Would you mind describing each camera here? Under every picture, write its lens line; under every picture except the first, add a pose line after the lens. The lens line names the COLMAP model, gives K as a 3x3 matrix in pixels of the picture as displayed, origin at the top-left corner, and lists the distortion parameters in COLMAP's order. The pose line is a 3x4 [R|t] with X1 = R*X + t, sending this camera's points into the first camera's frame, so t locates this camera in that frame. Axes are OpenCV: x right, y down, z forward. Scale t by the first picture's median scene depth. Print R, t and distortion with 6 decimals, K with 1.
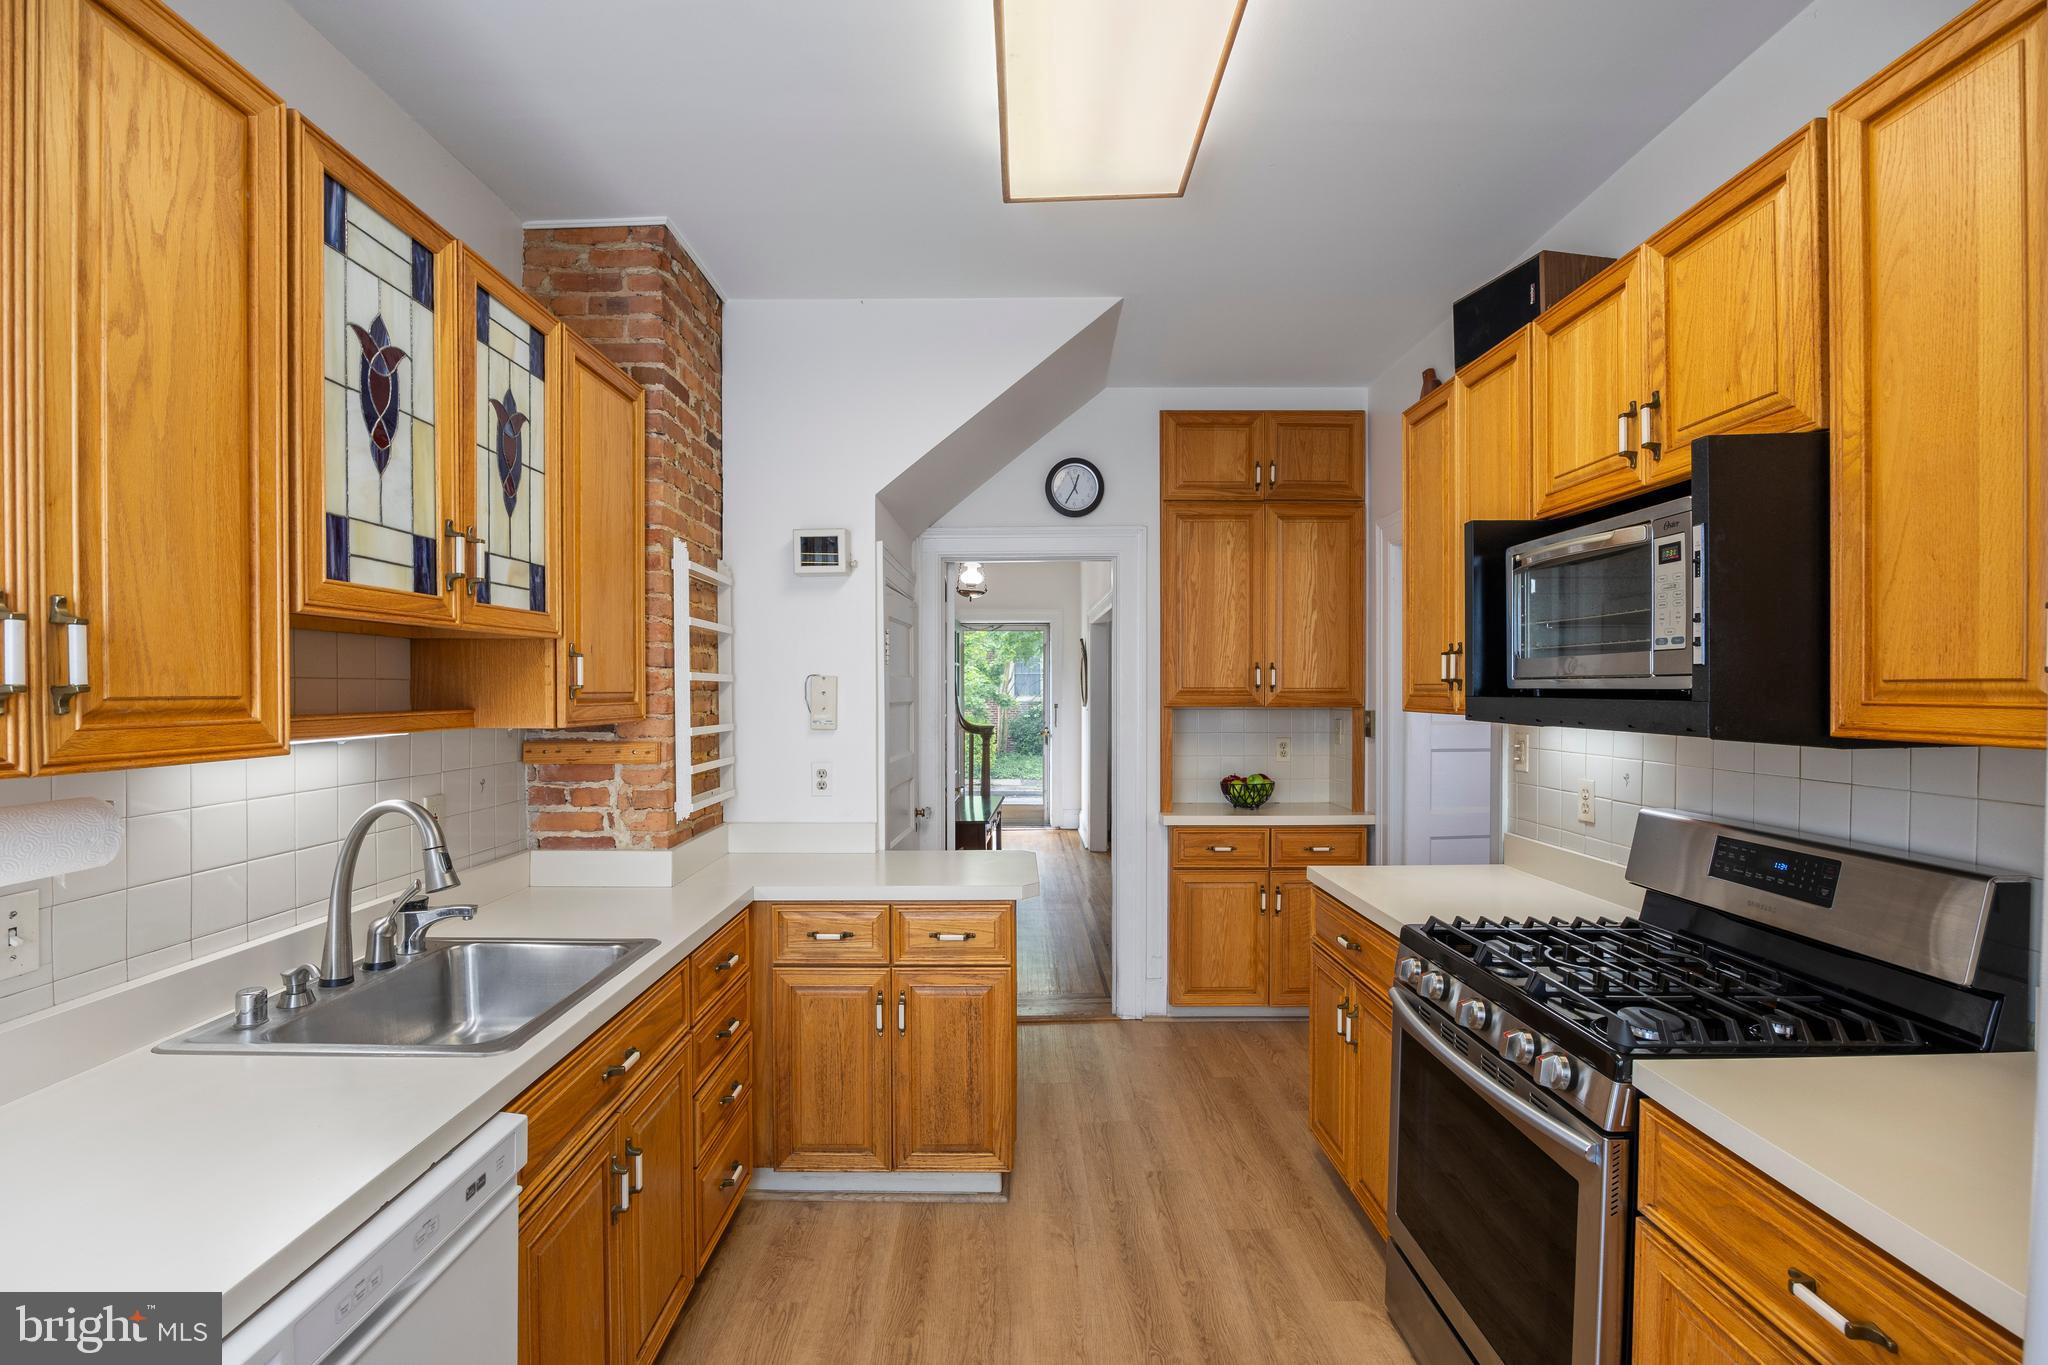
lens RADIAL K [[894.8, 0, 1016.2], [0, 894.8, 704.5], [0, 0, 1]] dist [-0.020959, 0.002502]
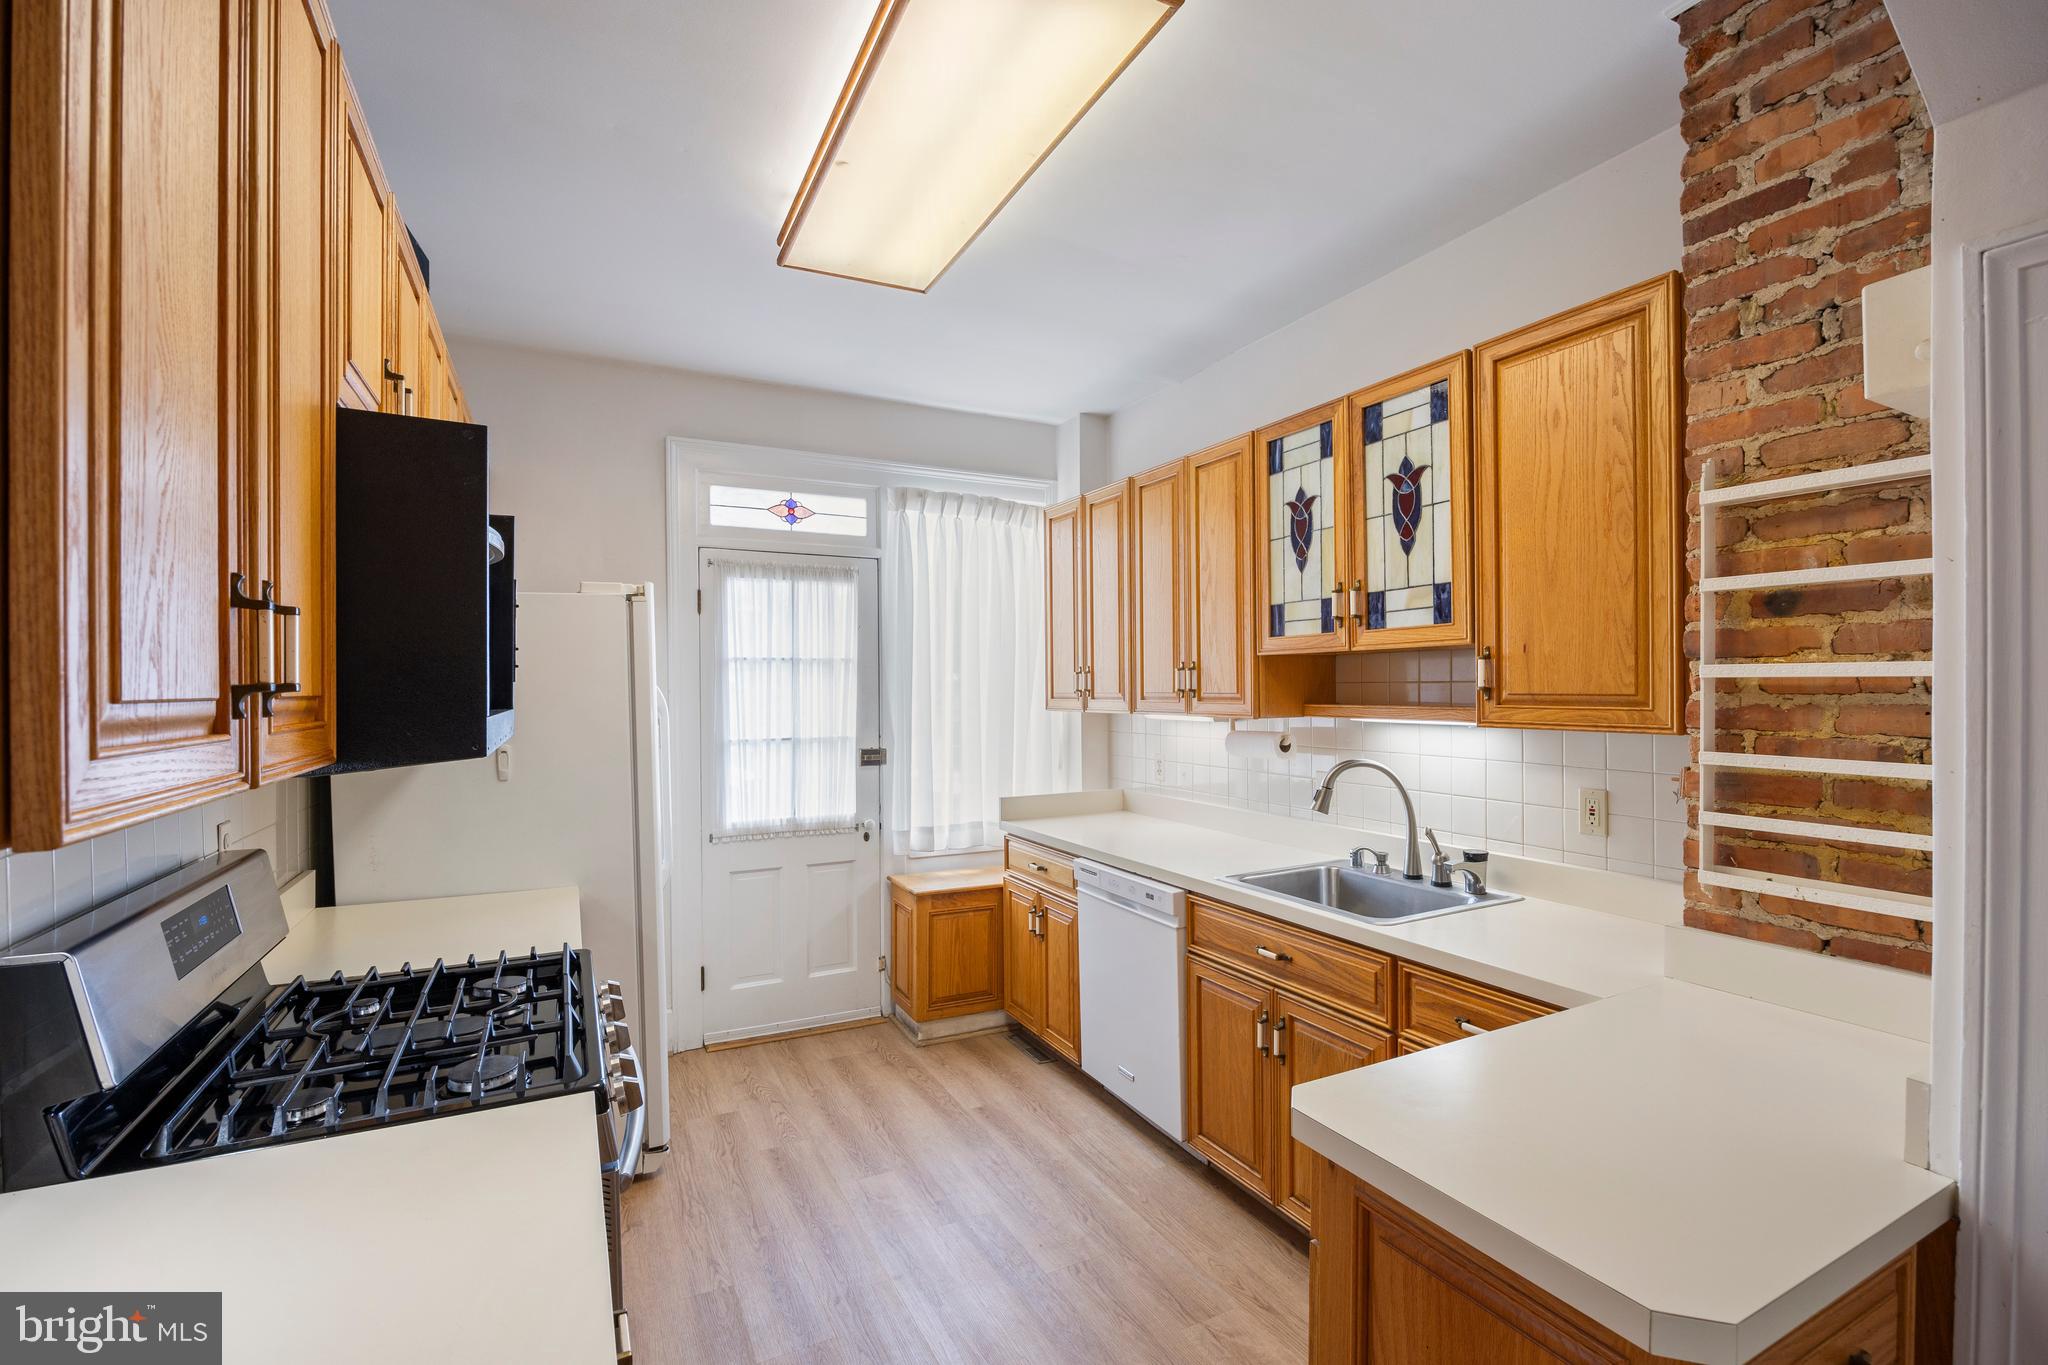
lens RADIAL K [[894.8, 0, 1018.5], [0, 894.8, 688.9], [0, 0, 1]] dist [-0.020959, 0.002502]
pose [[-0.893948, 0.005255, -0.448140, 0.463241], [-0.003362, 0.999824, 0.018431, -0.037973], [0.448158, 0.017983, -0.893773, 1.743623]]
